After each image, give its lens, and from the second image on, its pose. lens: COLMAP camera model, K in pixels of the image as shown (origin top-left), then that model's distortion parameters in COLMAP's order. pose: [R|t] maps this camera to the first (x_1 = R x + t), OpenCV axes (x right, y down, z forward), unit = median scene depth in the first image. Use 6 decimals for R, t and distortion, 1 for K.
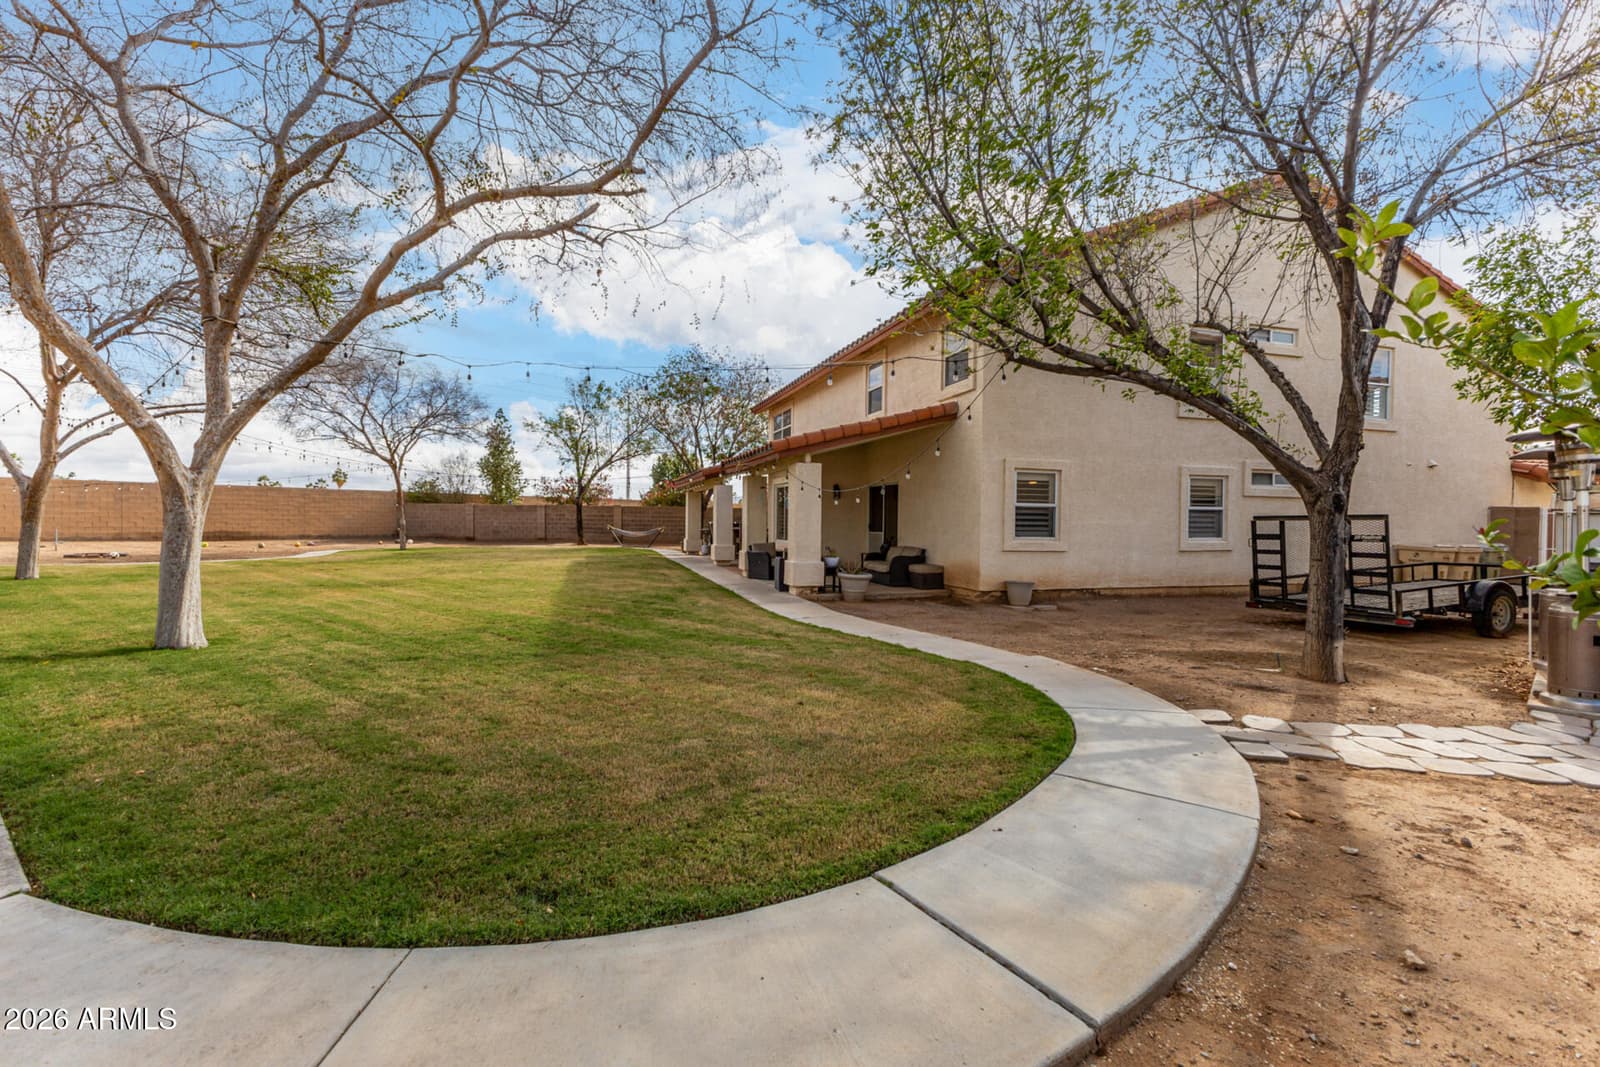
lens RADIAL K [[796.3, 0, 800.0], [0, 796.3, 533.5], [0, 0, 1]] dist [0.008211, 0.000380]
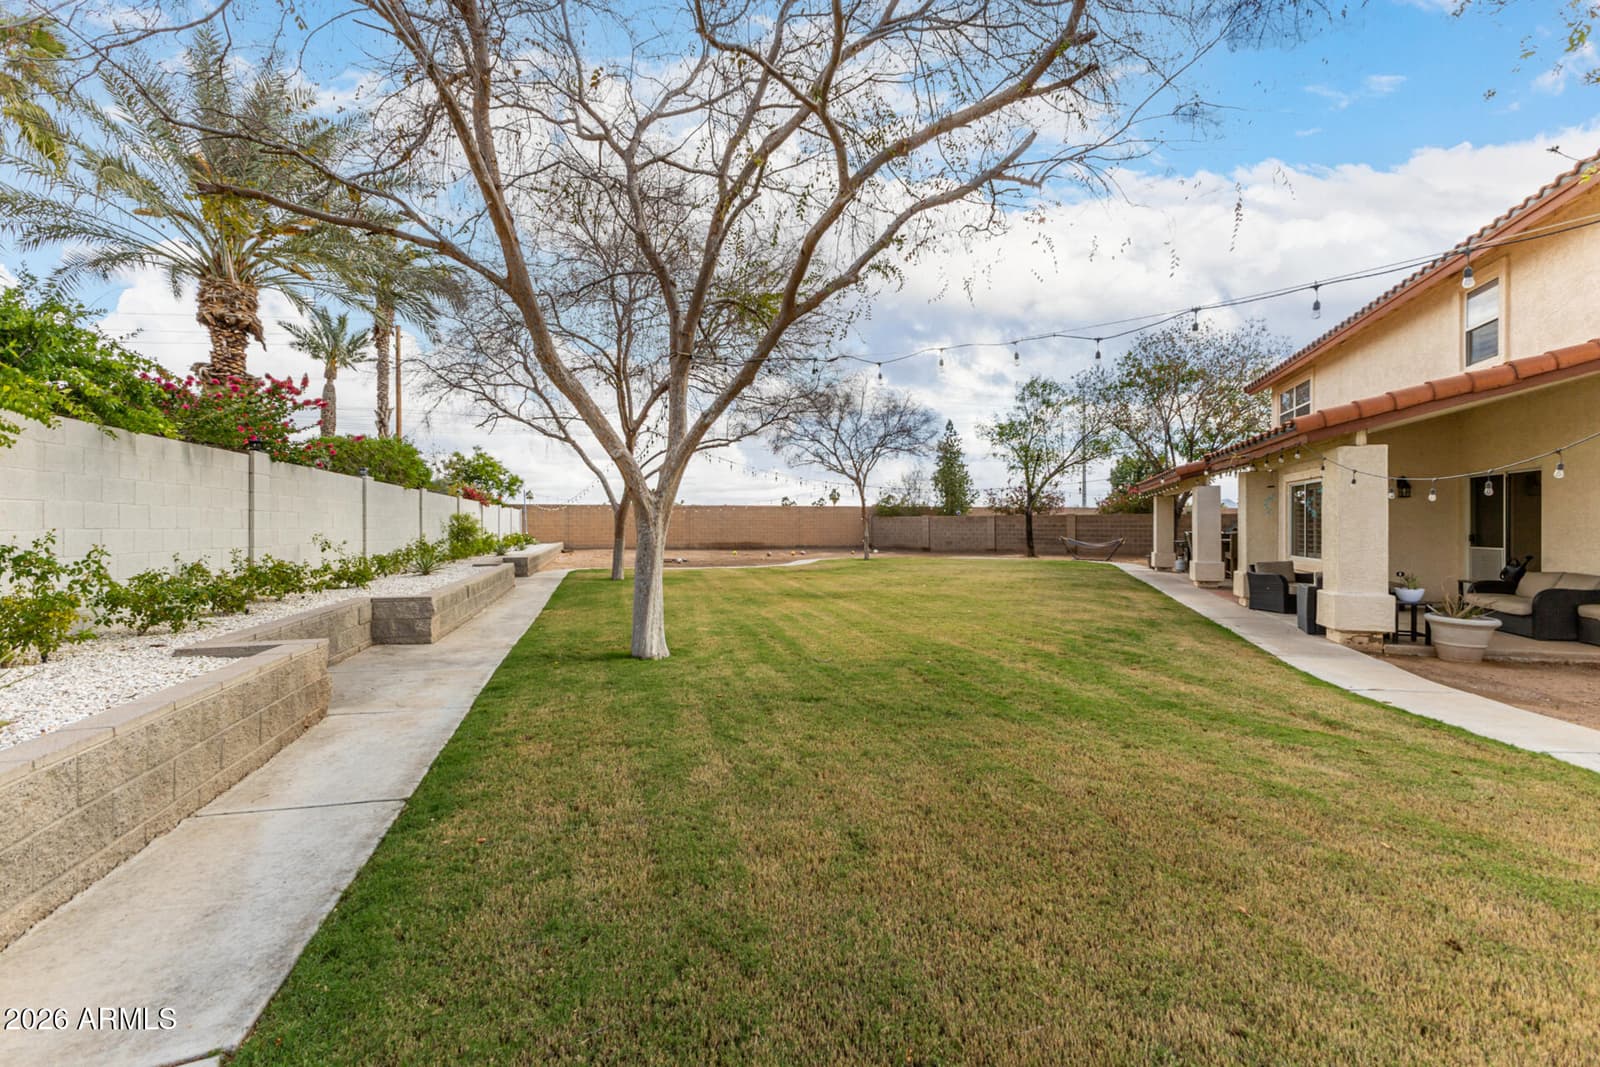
lens RADIAL K [[758.7, 0, 779.5], [0, 758.7, 544.6], [0, 0, 1]] dist [0.024443, -0.012759]
pose [[0.827846, -0.003421, -0.560945, -0.021630], [0.005691, 0.999981, 0.002302, -0.006218], [0.560927, -0.005098, 0.827850, 0.125333]]
